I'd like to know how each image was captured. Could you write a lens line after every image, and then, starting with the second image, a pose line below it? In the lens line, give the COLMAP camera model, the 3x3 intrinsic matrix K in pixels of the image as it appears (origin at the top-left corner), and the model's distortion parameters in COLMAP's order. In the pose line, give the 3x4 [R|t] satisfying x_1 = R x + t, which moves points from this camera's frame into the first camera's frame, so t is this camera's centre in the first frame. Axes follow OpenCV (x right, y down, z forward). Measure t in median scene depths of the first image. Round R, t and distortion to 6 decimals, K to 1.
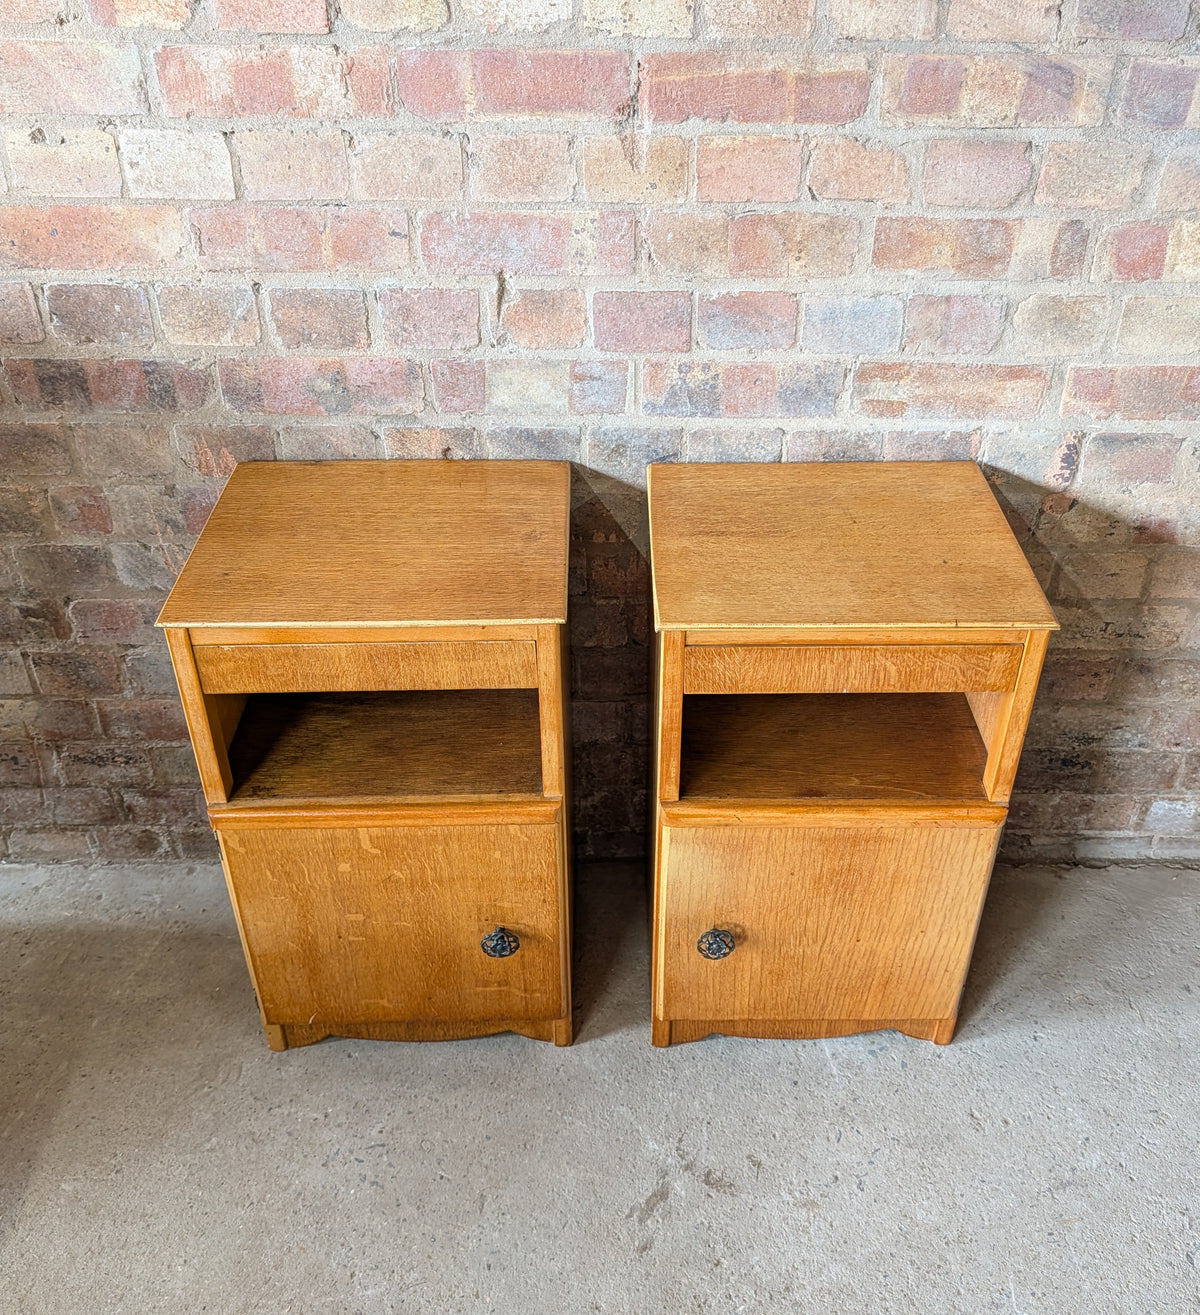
lens RADIAL K [[1254.2, 0, 641.7], [0, 1254.2, 640.0], [0, 0, 1]] dist [0.000784, 0.000000]
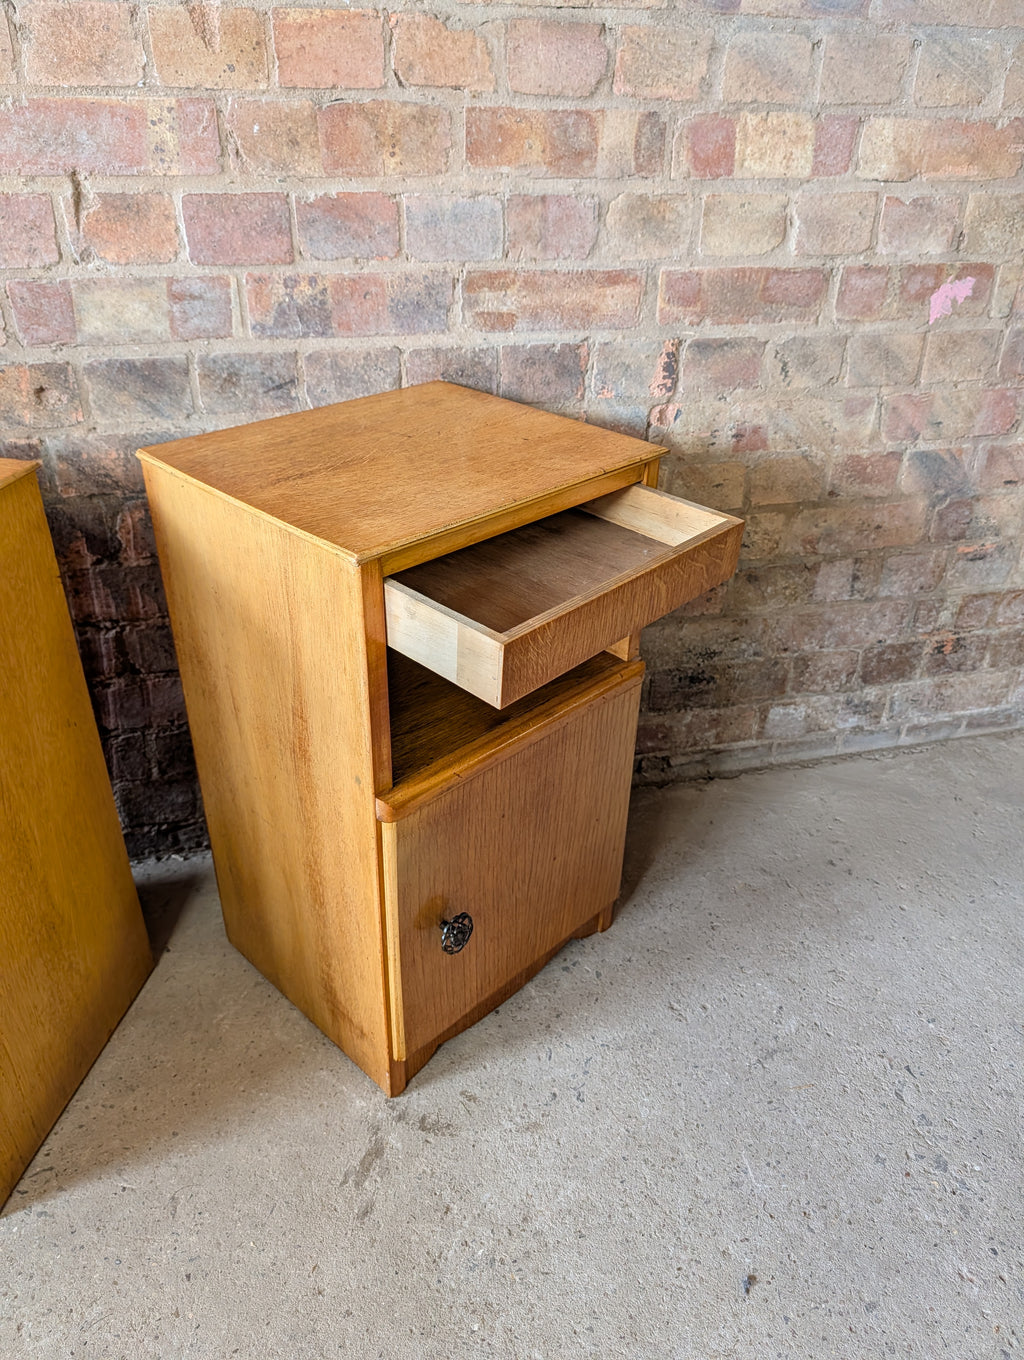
lens RADIAL K [[990.2, 0, 507.9], [0, 990.2, 684.1], [0, 0, 1]] dist [0.003149, -0.011100]
pose [[0.968429, -0.121559, 0.217644, -0.007120], [0.134989, 0.989689, -0.047886, 0.150008], [-0.209579, 0.075753, 0.974853, 0.244383]]
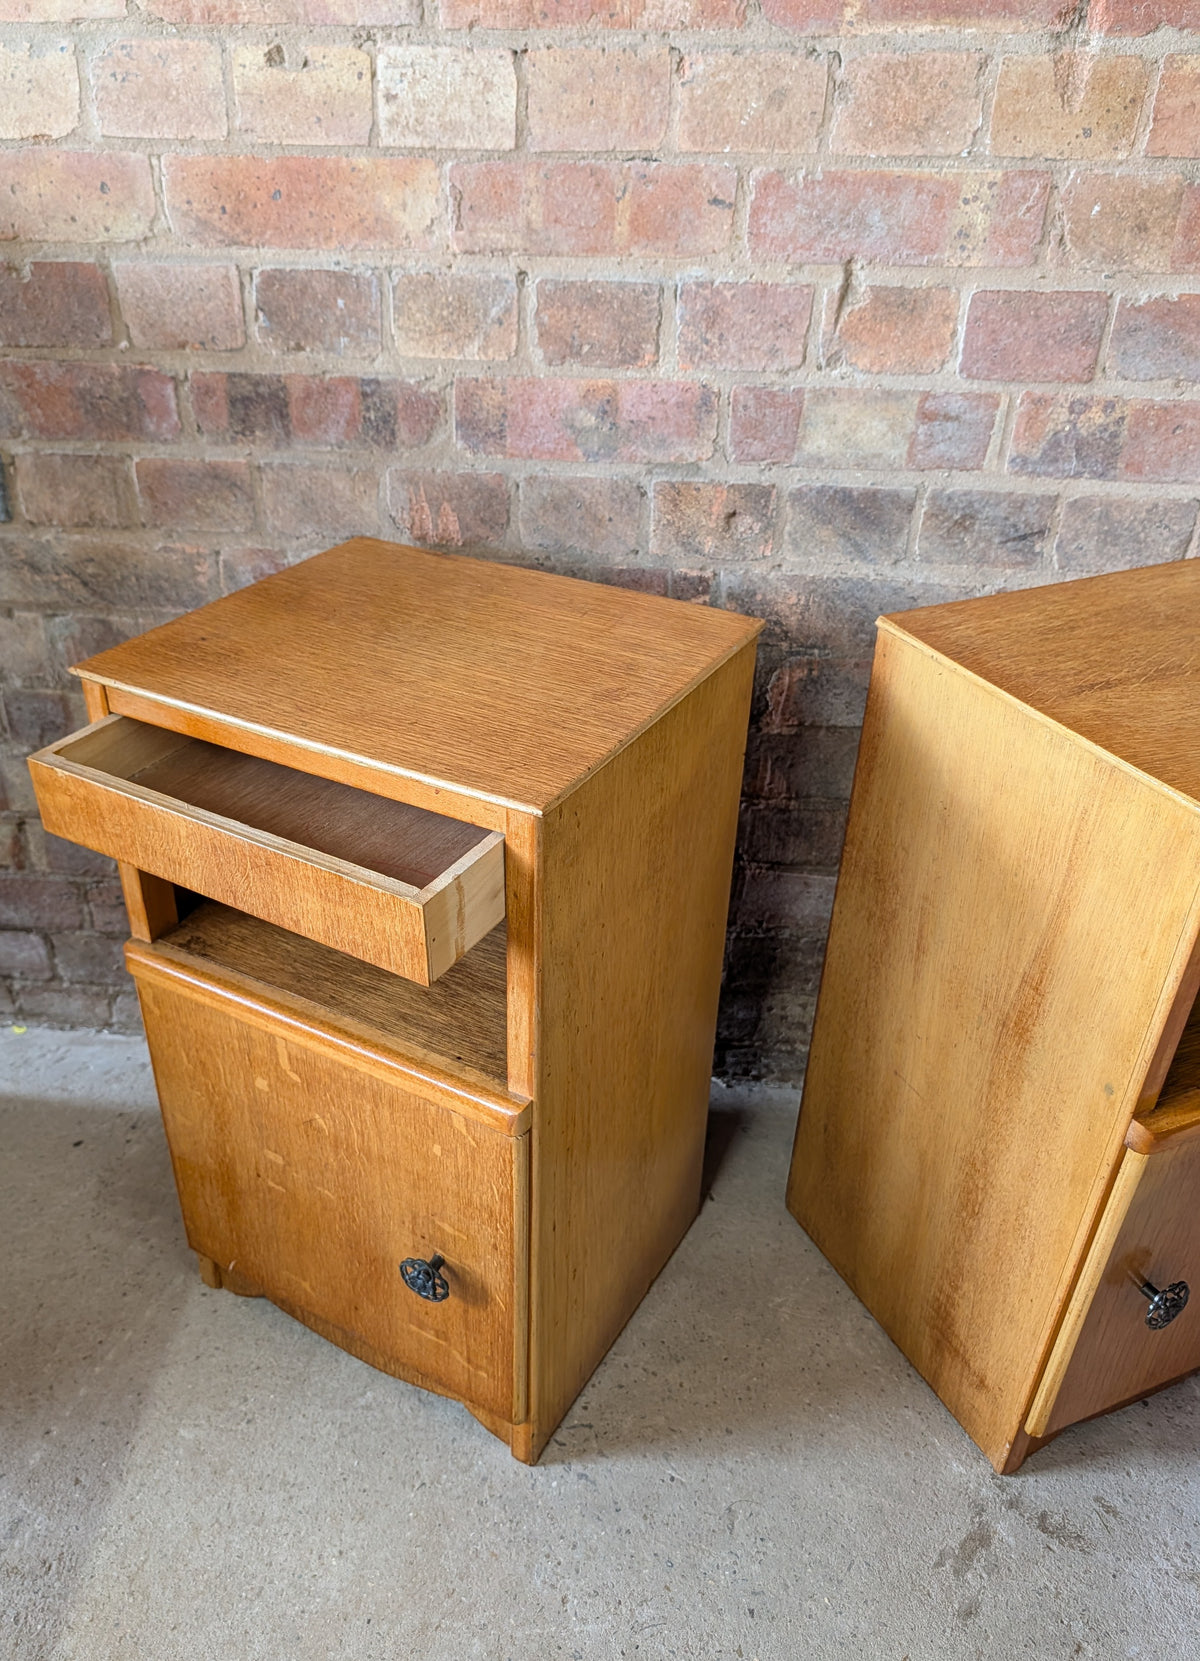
lens RADIAL K [[1307.1, 0, 516.7], [0, 1307.1, 873.0], [0, 0, 1]] dist [0.005278, -0.013340]
pose [[0.991321, 0.065452, -0.114009, -0.188413], [-0.069159, 0.997188, -0.028870, 0.101468], [0.111799, 0.036504, 0.993060, 0.212255]]
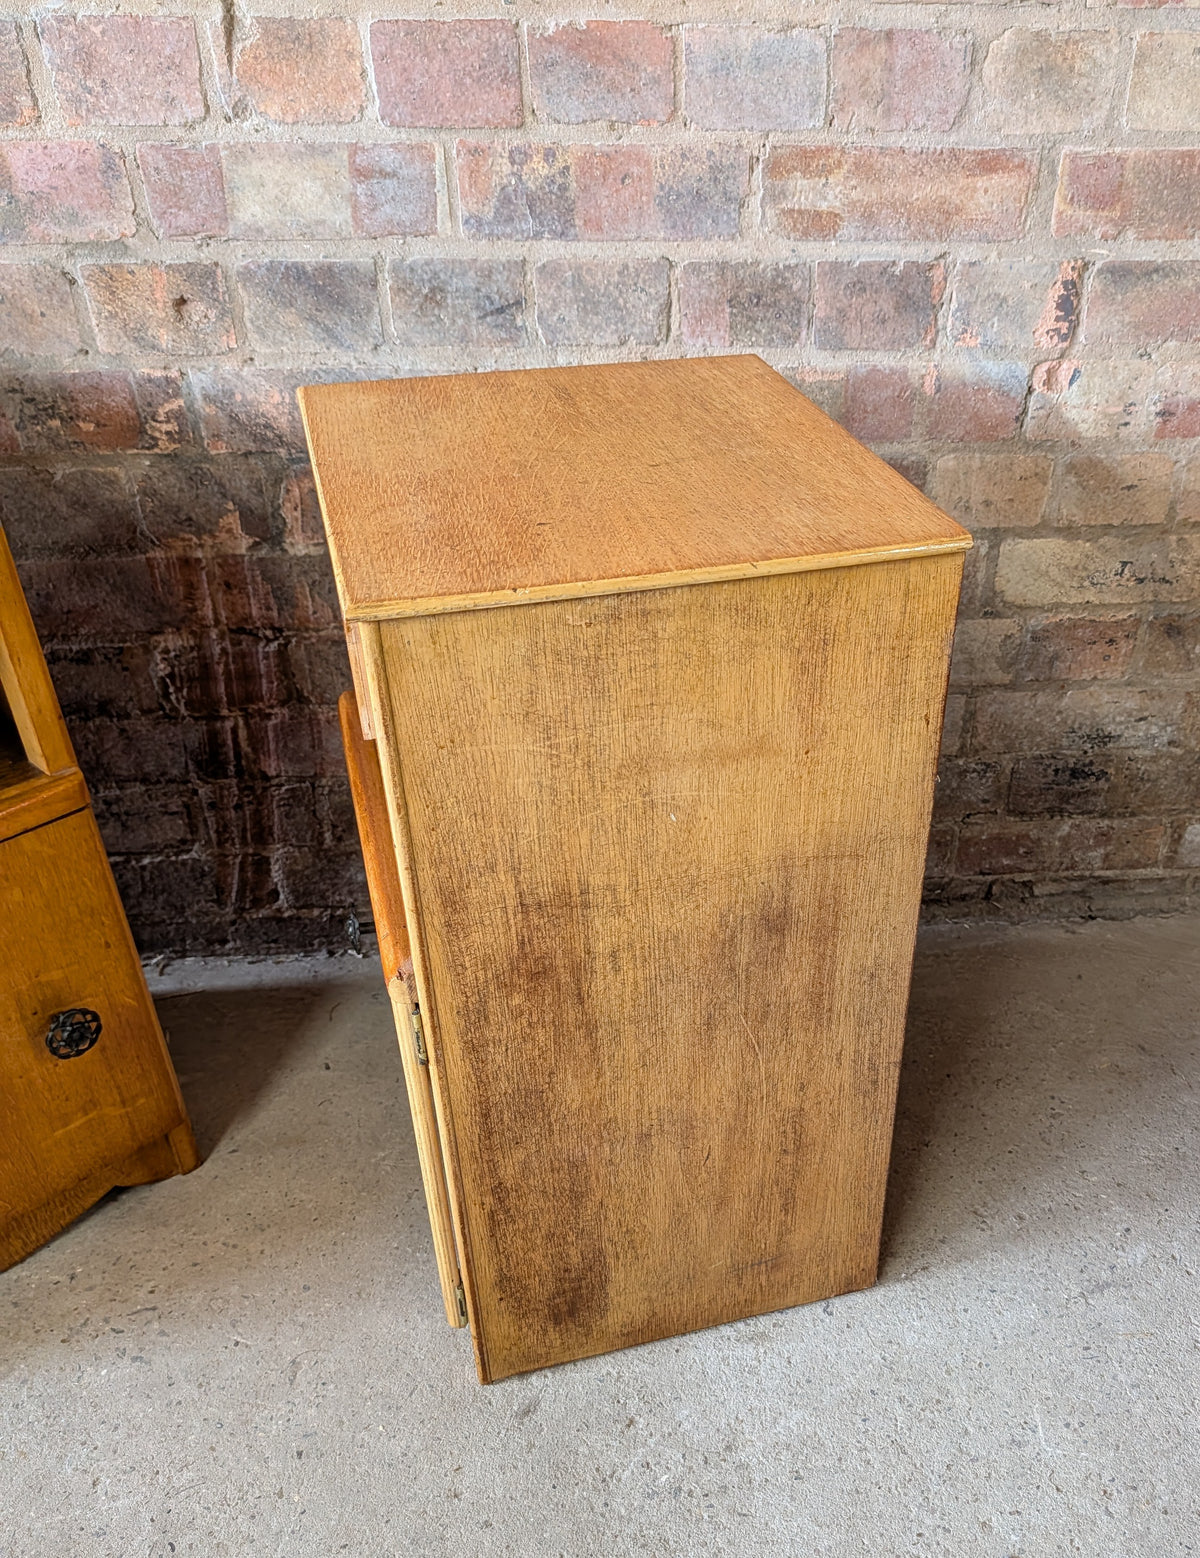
lens RADIAL K [[1368.1, 0, 717.5], [0, 1368.1, 930.9], [0, 0, 1]] dist [-0.004474, 0.002197]
pose [[0.995174, -0.054744, 0.081438, 0.059153], [0.051364, 0.997752, 0.043045, 0.181531], [-0.083611, -0.038654, 0.995748, 0.229193]]
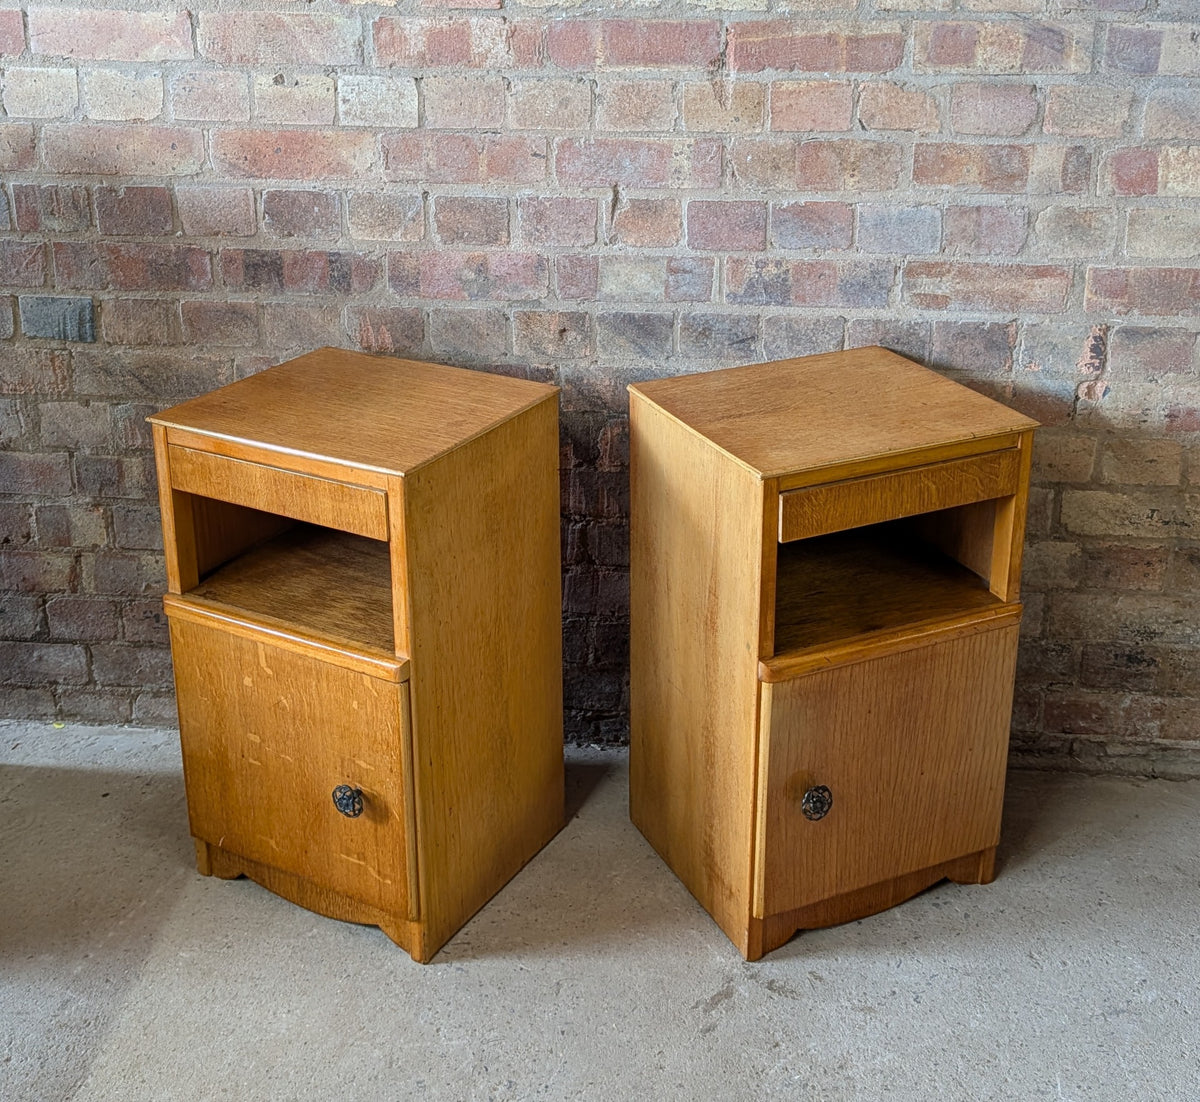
lens RADIAL K [[1543.7, 0, 602.3], [0, 1543.7, 366.7], [0, 0, 1]] dist [0.049710, 0.000000]
pose [[0.994673, 0.019492, -0.101220, 0.034651], [-0.048050, 0.956427, -0.287990, 0.320400], [0.091196, 0.291320, 0.952269, -0.418151]]
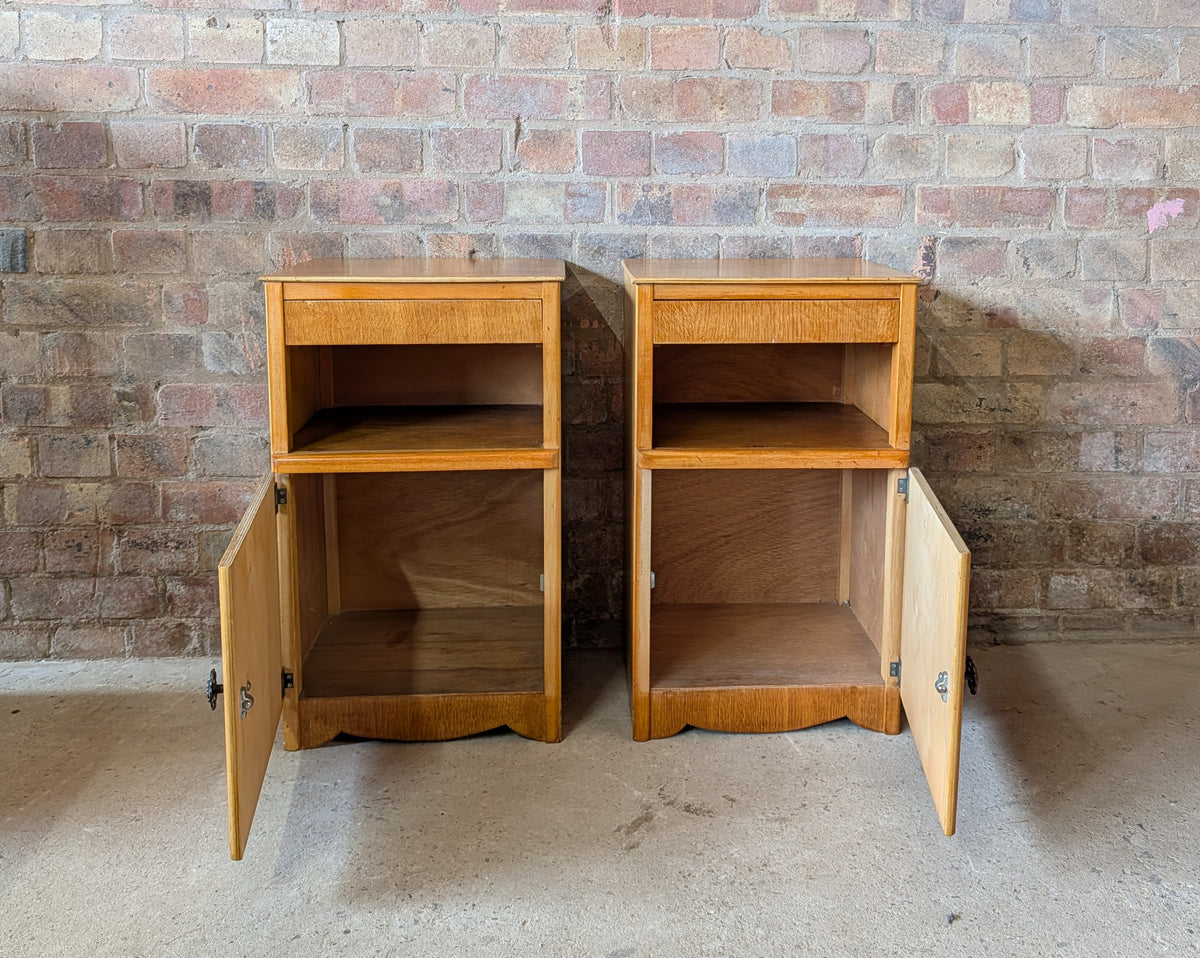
lens RADIAL K [[1178.0, 0, 659.3], [0, 1178.0, 349.9], [0, 0, 1]] dist [0.010780, 0.000000]
pose [[0.998666, -0.011037, 0.050451, -0.020022], [0.032362, 0.895050, -0.444790, 0.536227], [-0.040247, 0.445829, 0.894213, -0.099922]]
